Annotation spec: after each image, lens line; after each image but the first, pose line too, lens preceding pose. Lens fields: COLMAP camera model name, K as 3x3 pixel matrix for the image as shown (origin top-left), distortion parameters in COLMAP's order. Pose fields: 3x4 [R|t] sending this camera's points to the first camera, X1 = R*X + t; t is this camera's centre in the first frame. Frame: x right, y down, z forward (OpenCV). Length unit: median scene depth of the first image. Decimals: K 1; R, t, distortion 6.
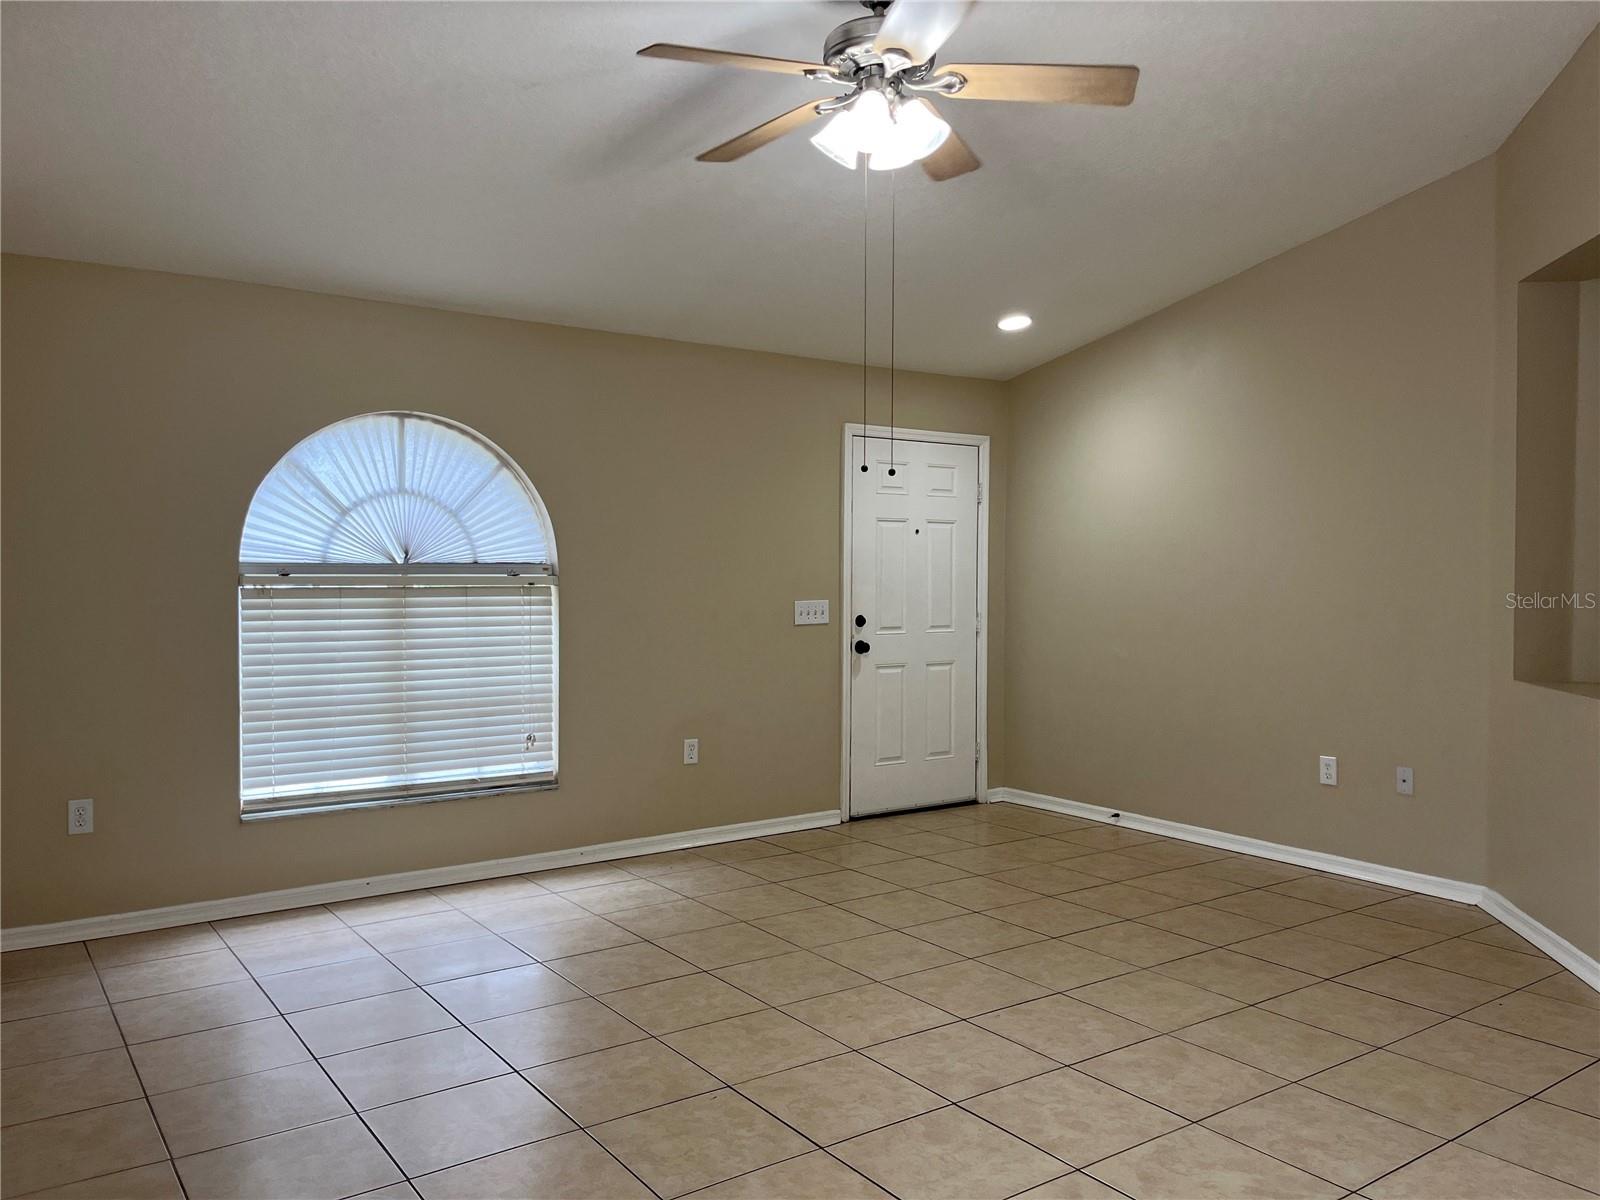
lens RADIAL K [[1213.7, 0, 809.3], [0, 1213.7, 607.4], [0, 0, 1]] dist [0.074116, -0.100799]
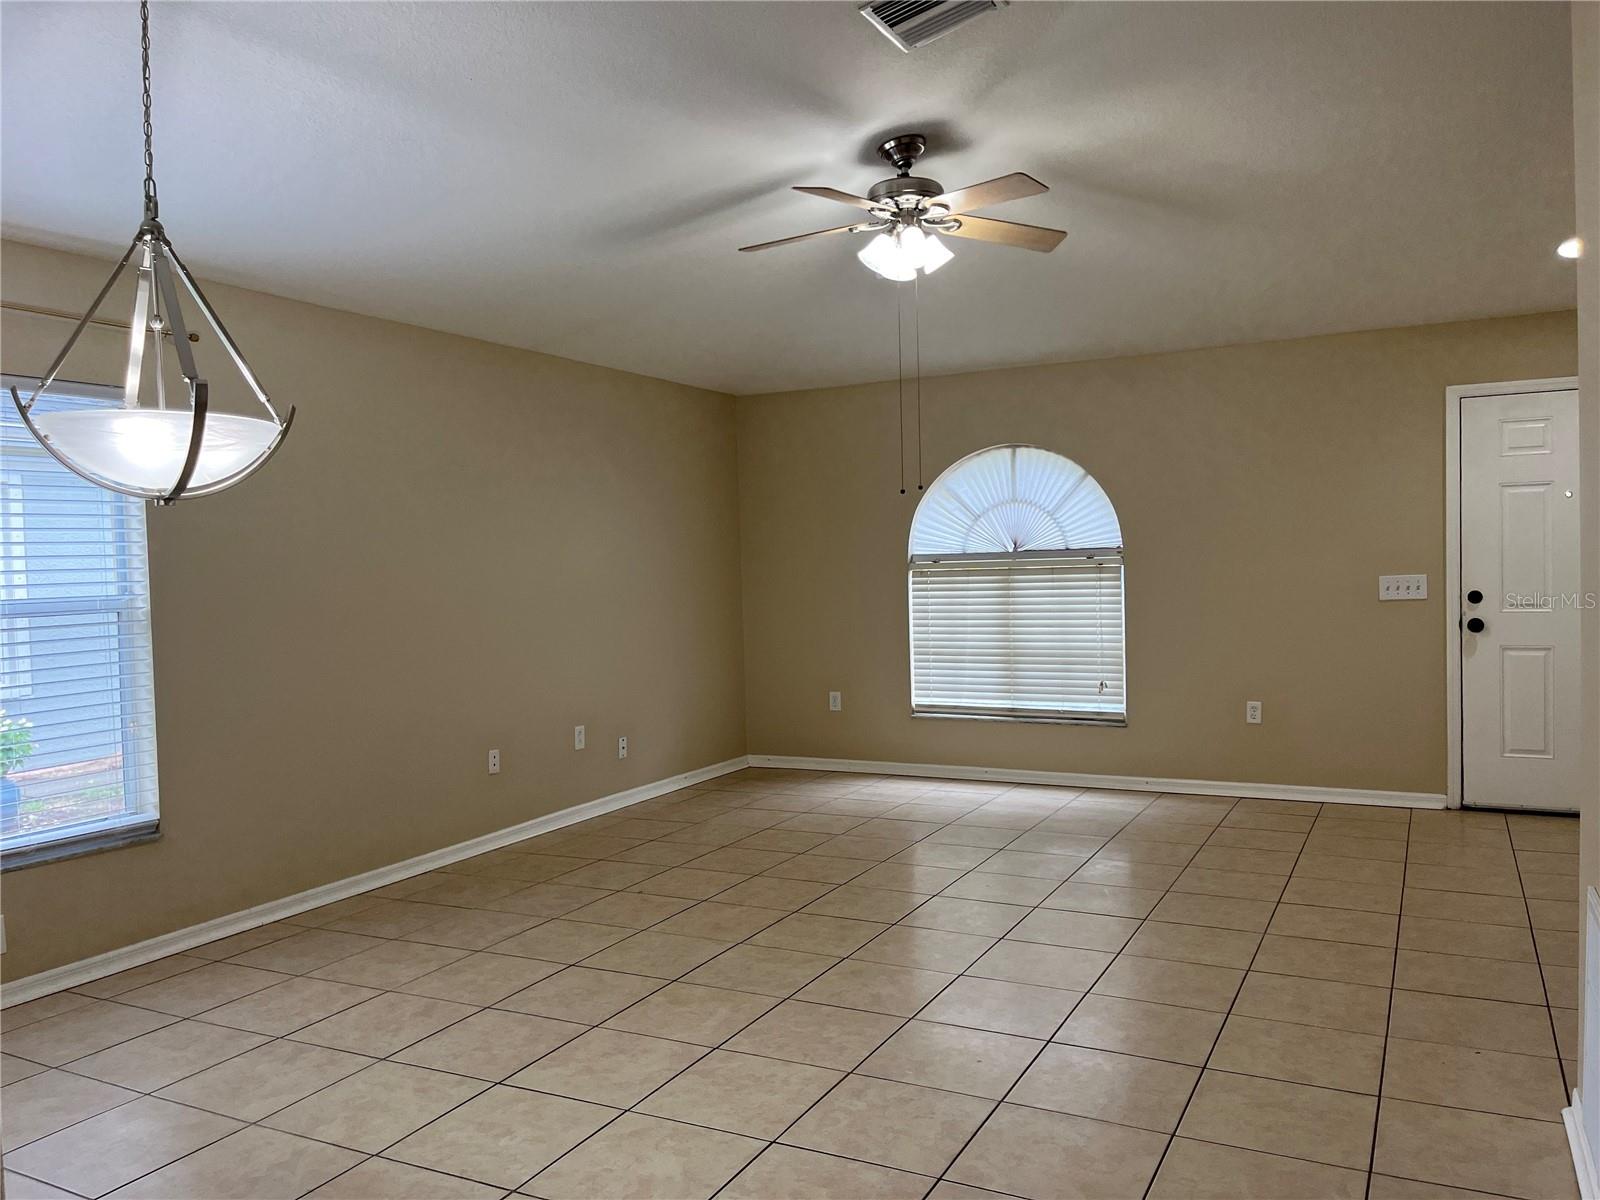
lens RADIAL K [[1213.7, 0, 809.3], [0, 1213.7, 607.4], [0, 0, 1]] dist [0.074116, -0.100799]
pose [[0.452235, 0.019005, -0.891697, 0.817544], [0.002422, 0.999743, 0.022536, -0.003944], [0.891896, -0.012351, 0.452072, 0.153732]]
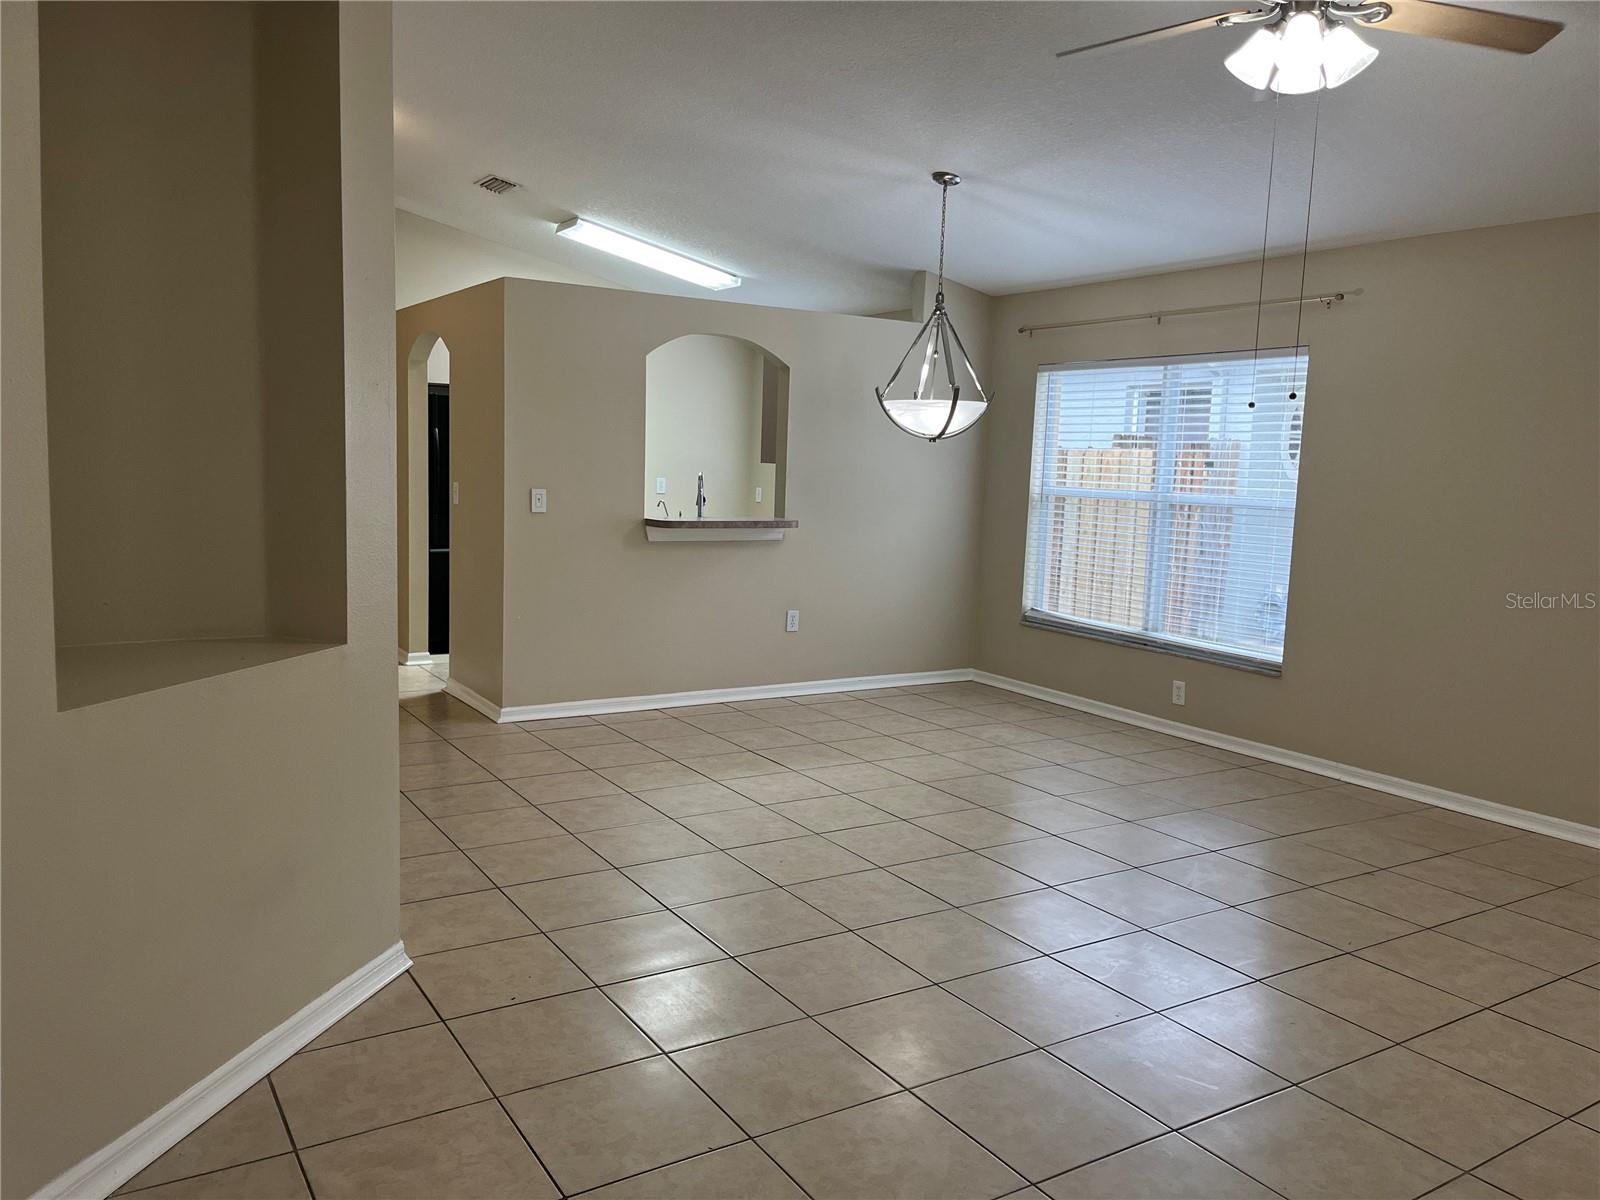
lens RADIAL K [[1173.4, 0, 792.4], [0, 1173.4, 529.2], [0, 0, 1]] dist [0.067906, -0.092396]
pose [[-0.997088, -0.035660, 0.067406, 0.242826], [-0.029730, 0.995763, 0.087017, -0.053481], [-0.070224, 0.084760, -0.993924, 1.301383]]
